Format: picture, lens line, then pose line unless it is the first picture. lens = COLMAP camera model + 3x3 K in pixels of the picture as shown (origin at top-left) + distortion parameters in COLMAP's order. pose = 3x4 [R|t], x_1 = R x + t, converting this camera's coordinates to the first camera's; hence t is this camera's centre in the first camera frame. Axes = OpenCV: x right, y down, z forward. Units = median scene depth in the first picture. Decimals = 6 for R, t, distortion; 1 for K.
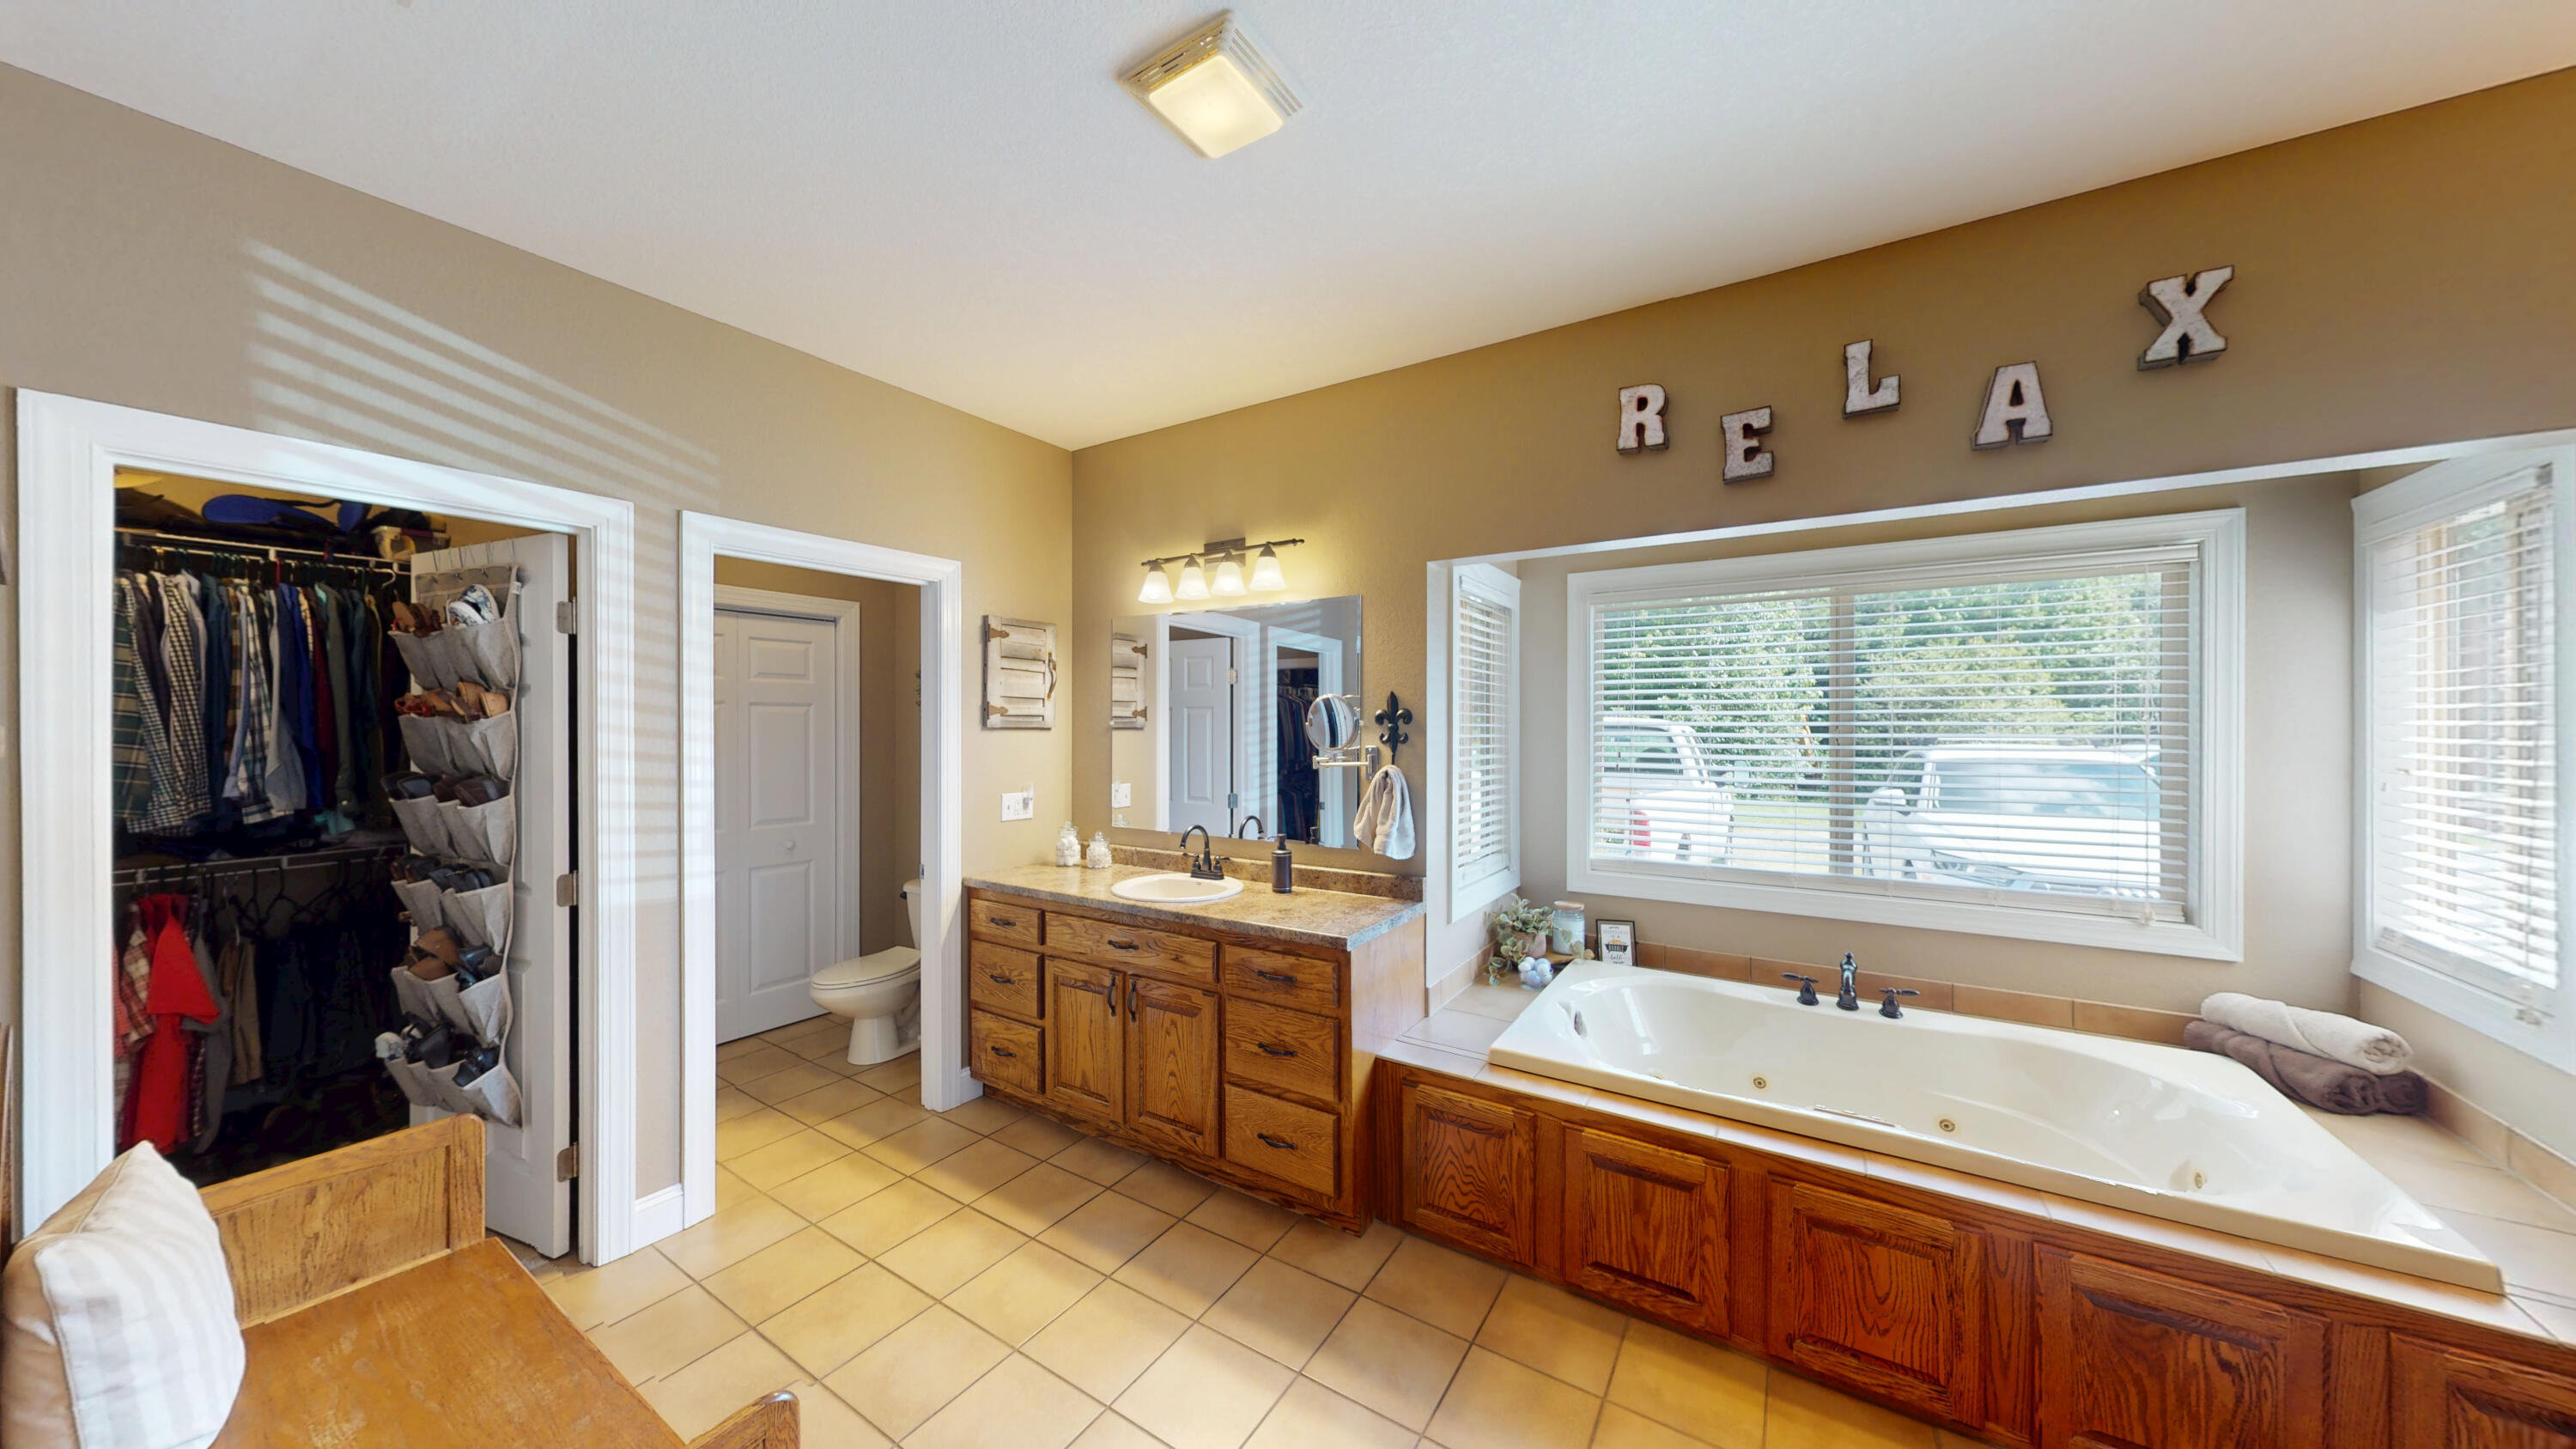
lens RADIAL K [[813.2, 0, 1287.5], [0, 813.2, 726.5], [0, 0, 1]] dist [-0.000784, -0.000054]
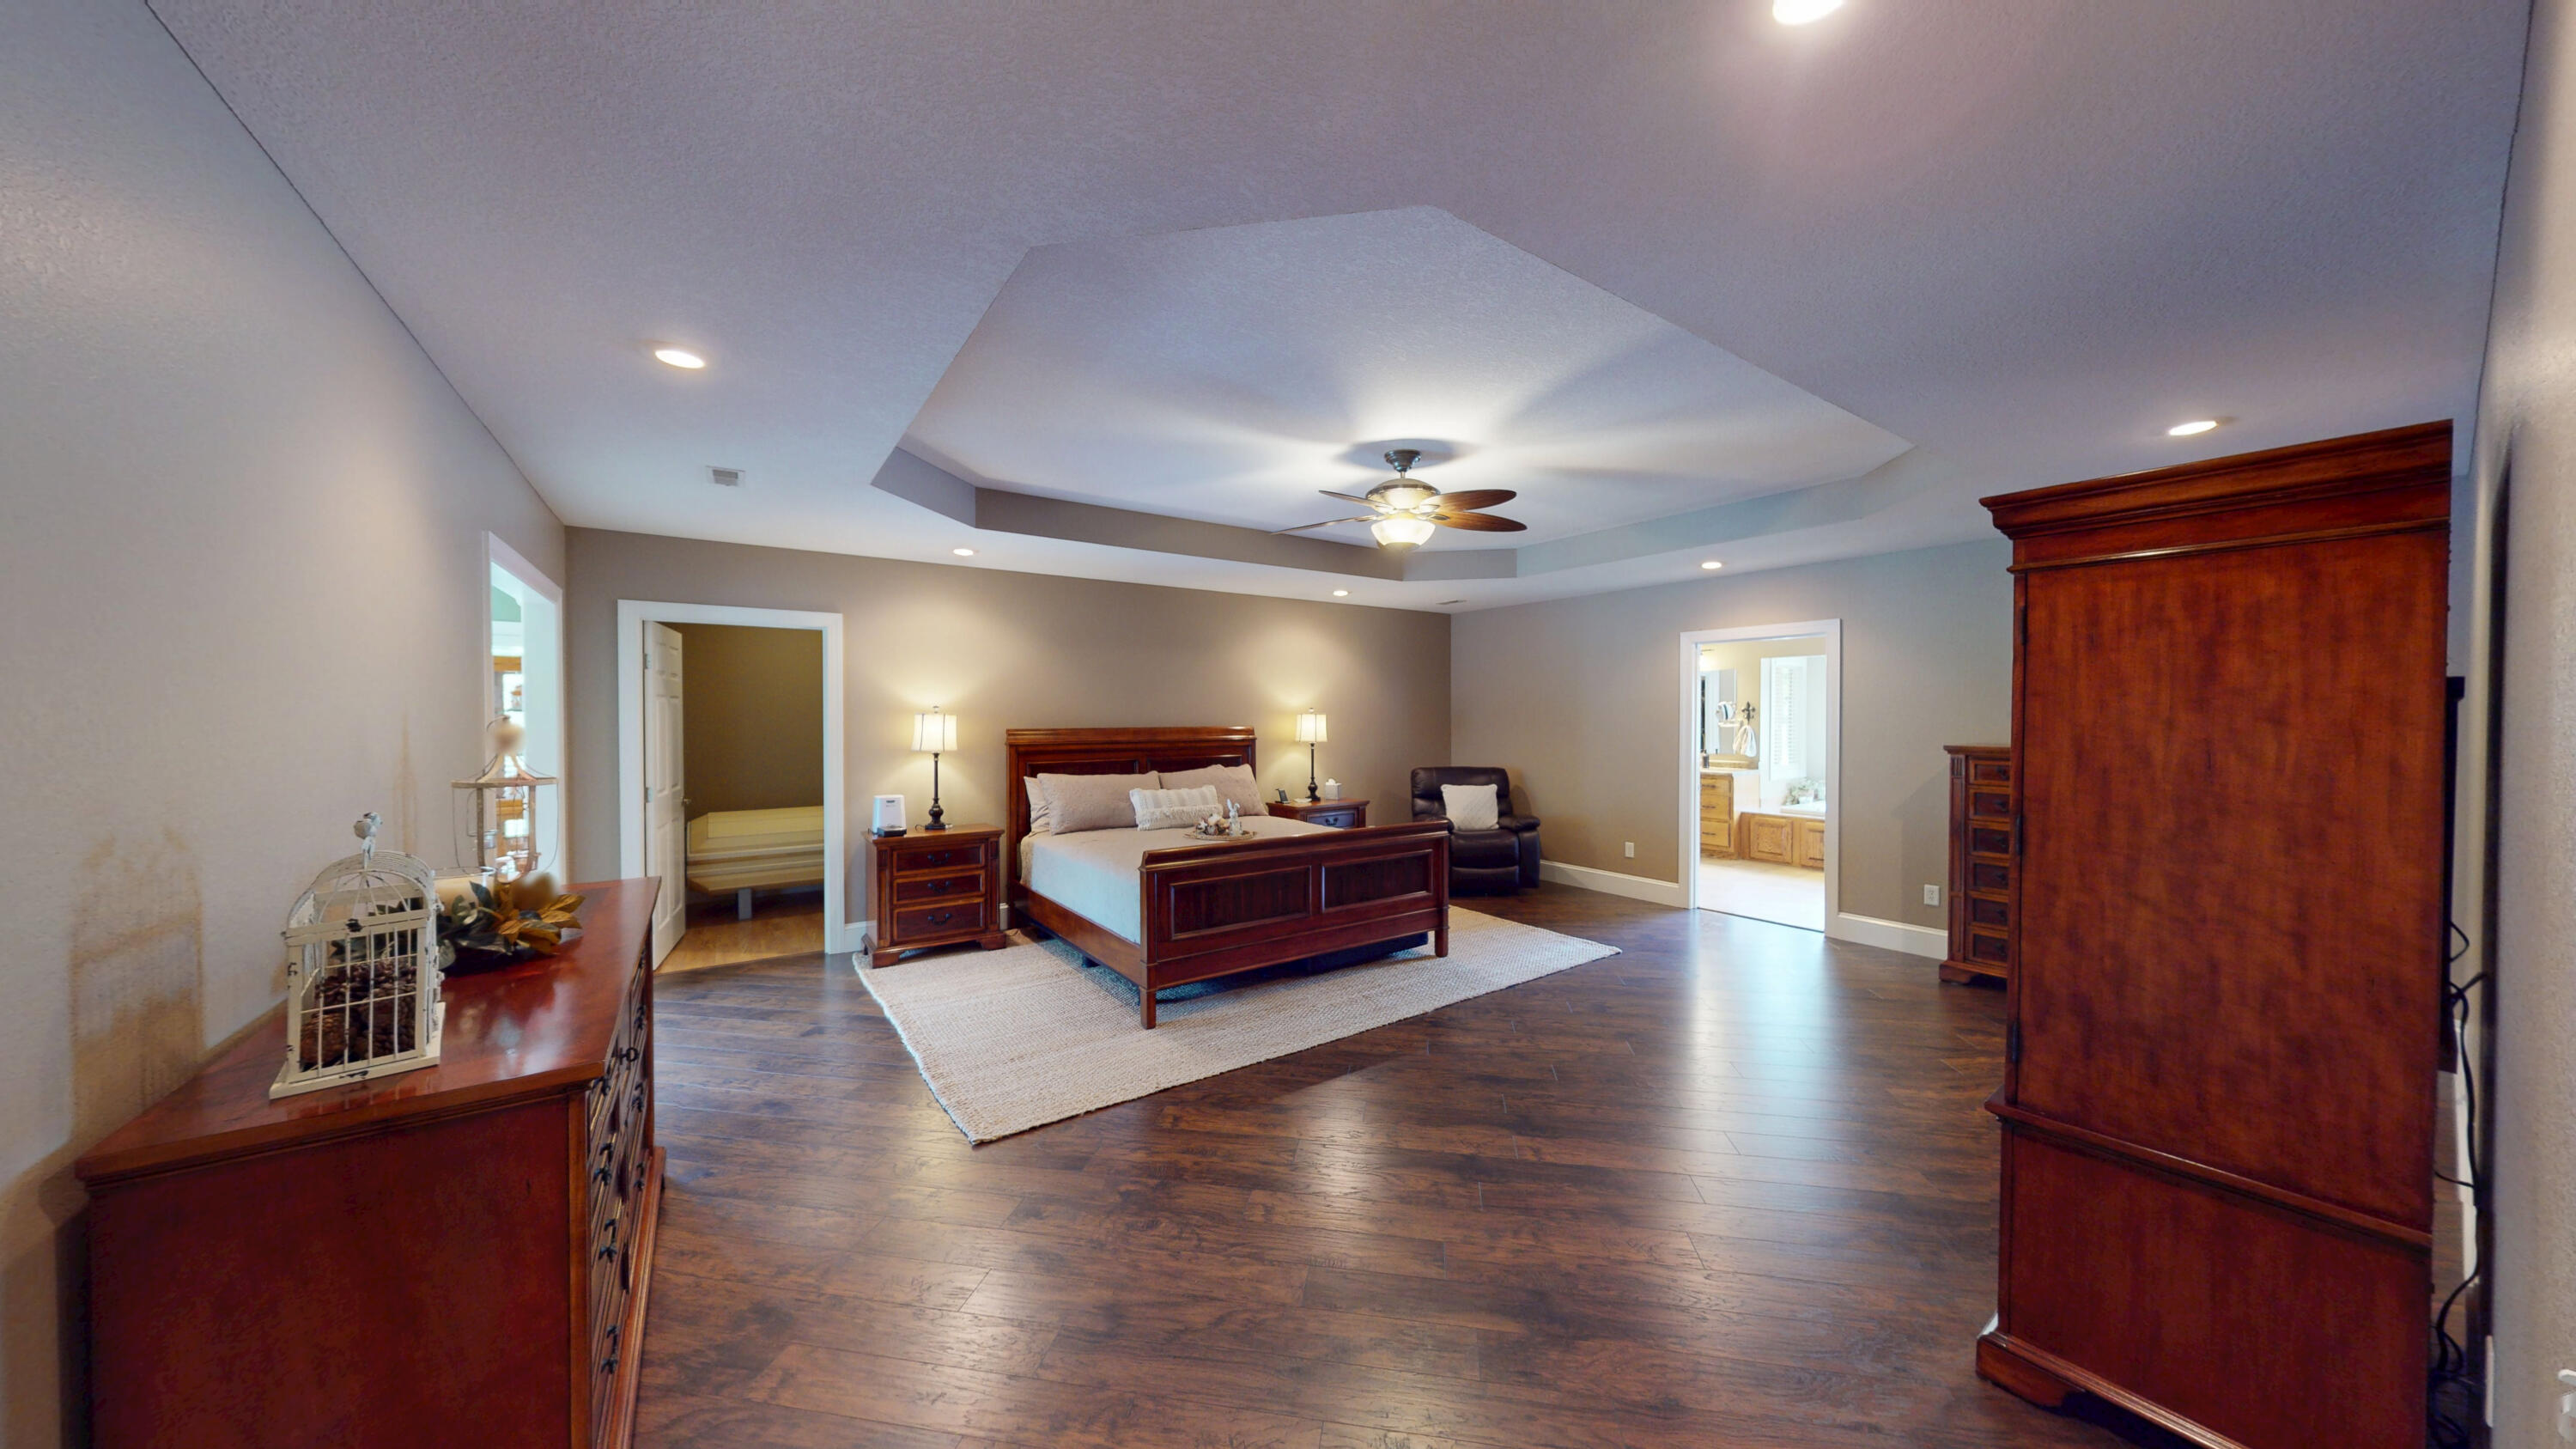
lens RADIAL K [[813.2, 0, 1281.3], [0, 813.2, 722.1], [0, 0, 1]] dist [-0.000784, -0.000054]
pose [[0.925124, 0.010529, -0.379519, -0.280756], [-0.005281, 0.999876, 0.014866, -0.001198], [0.379628, -0.011749, 0.925064, -2.091248]]
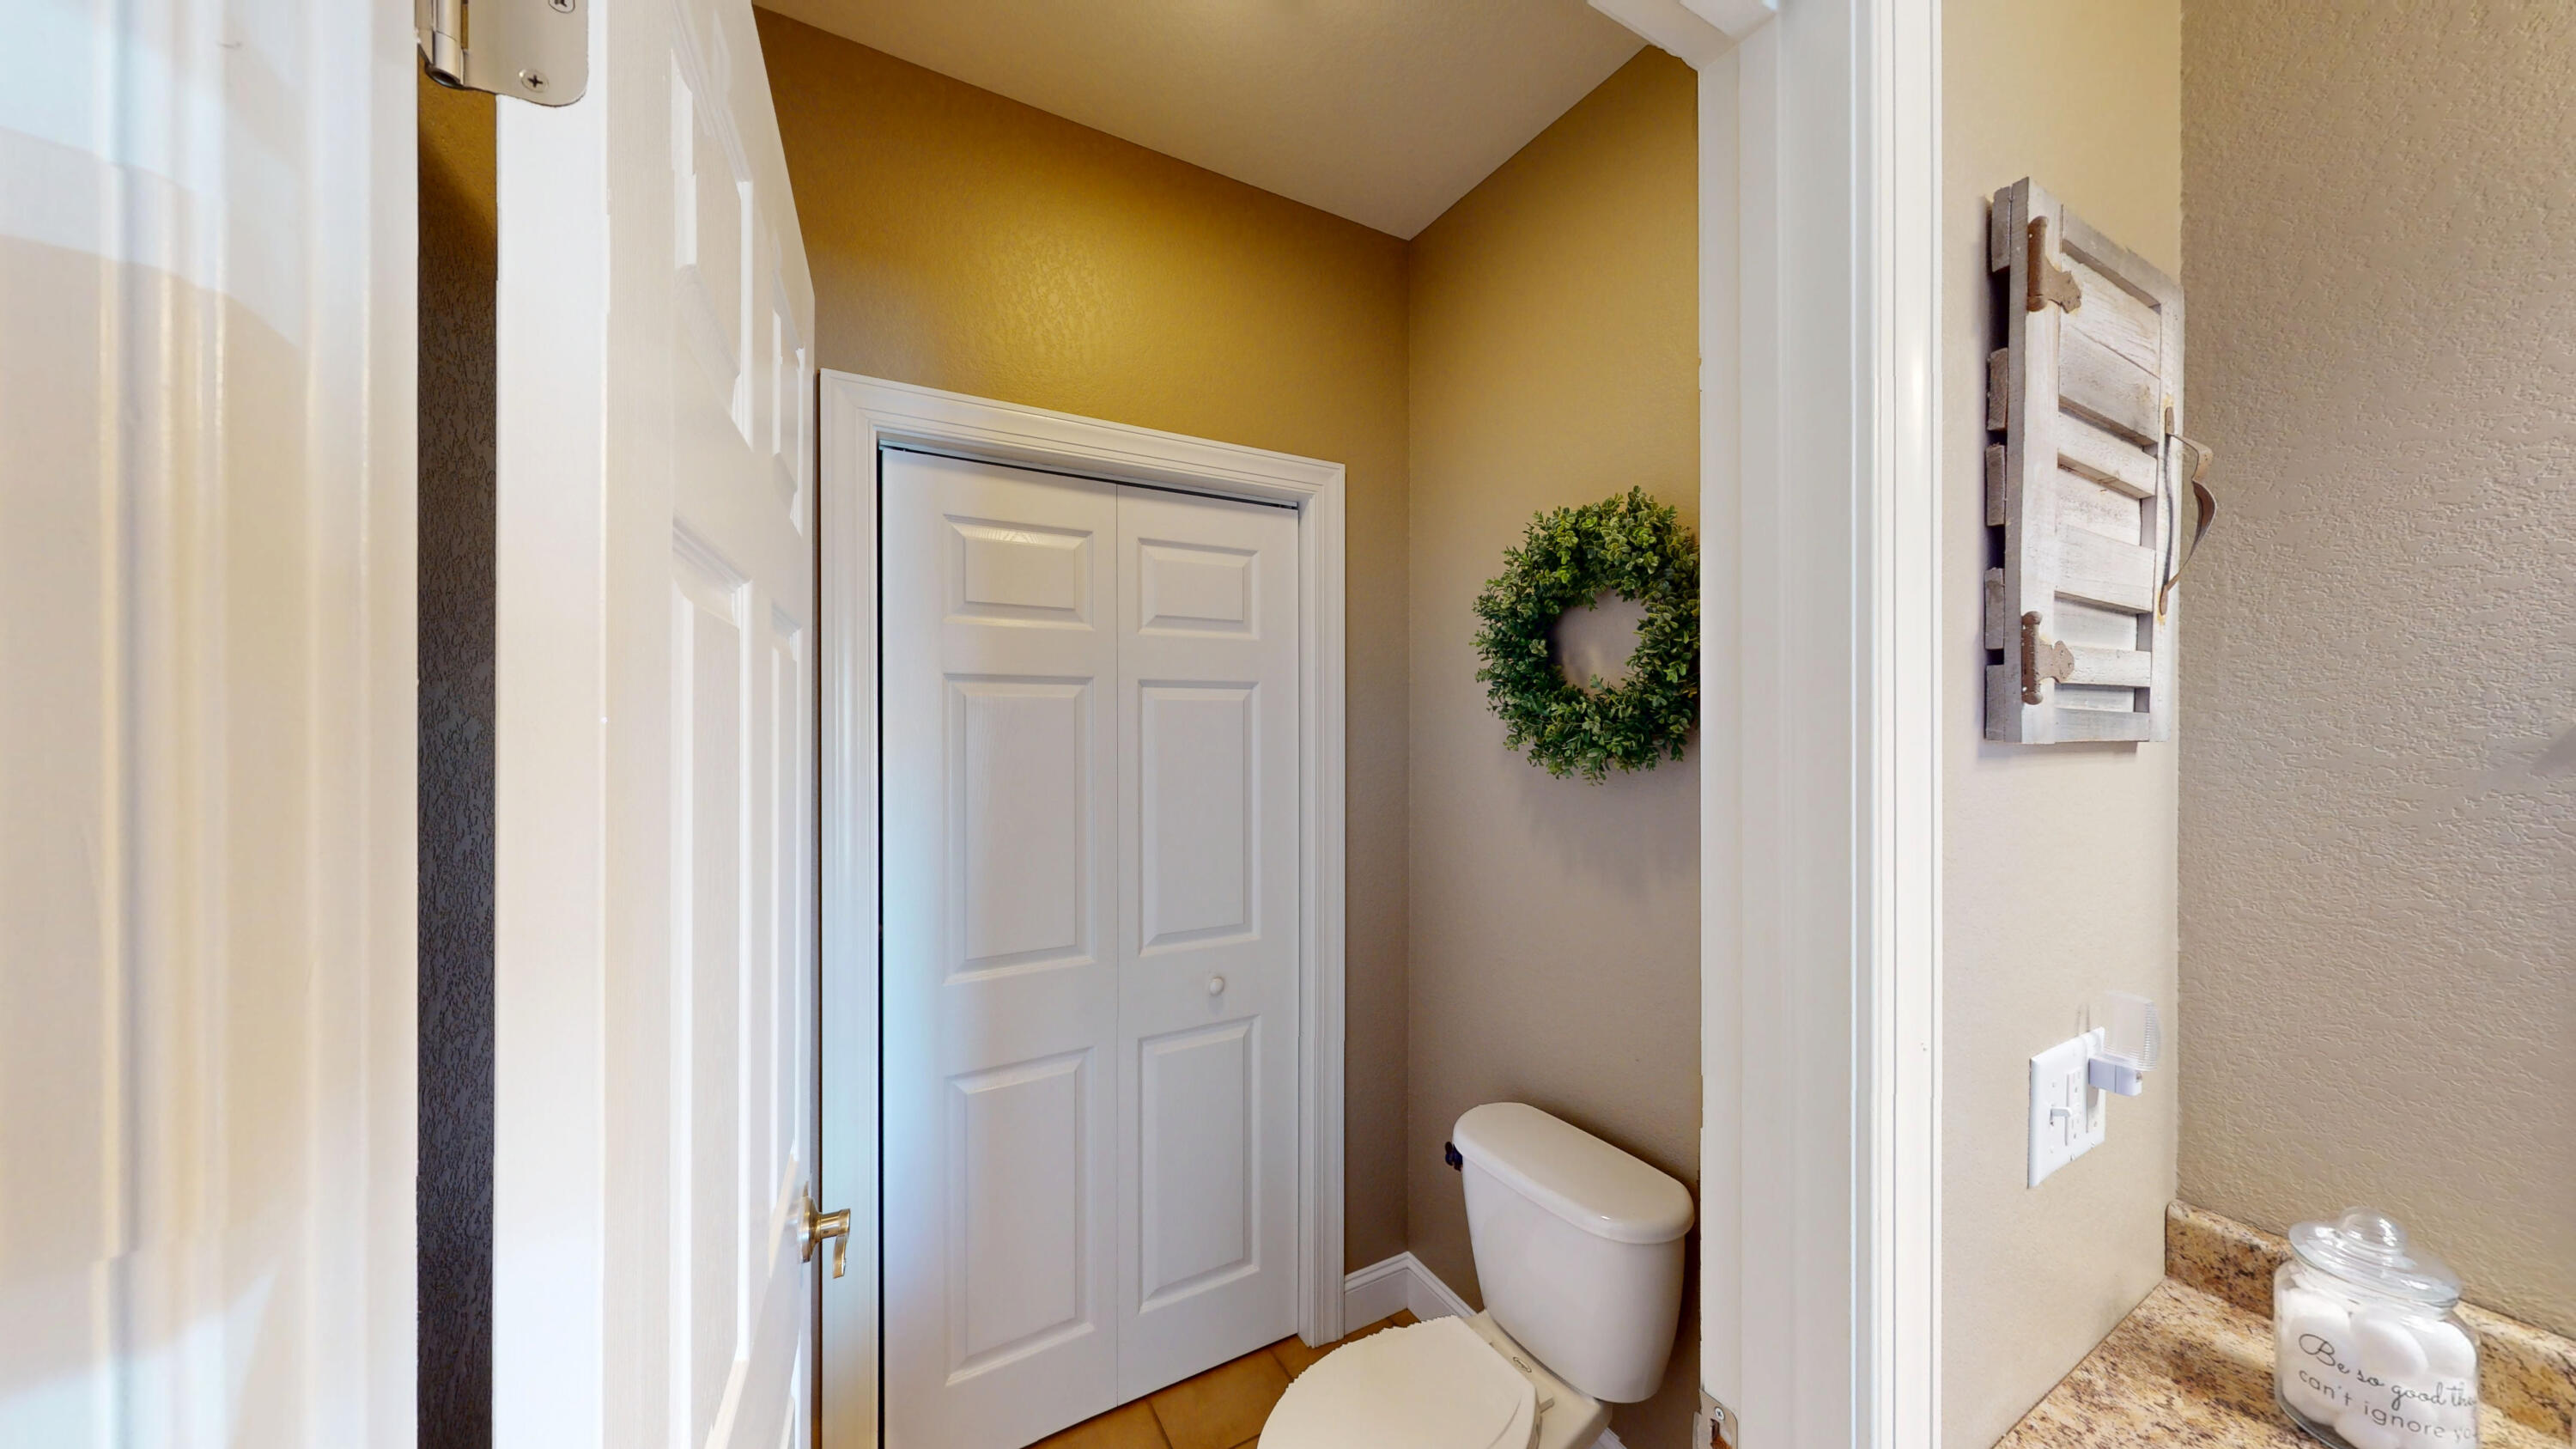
lens RADIAL K [[813.2, 0, 1285.5], [0, 813.2, 722.8], [0, 0, 1]] dist [-0.000784, -0.000054]
pose [[0.881499, 0.000324, -0.472186, -0.434924], [-0.000953, 0.999999, -0.001092, -0.005771], [0.472185, 0.001413, 0.881498, 0.742054]]
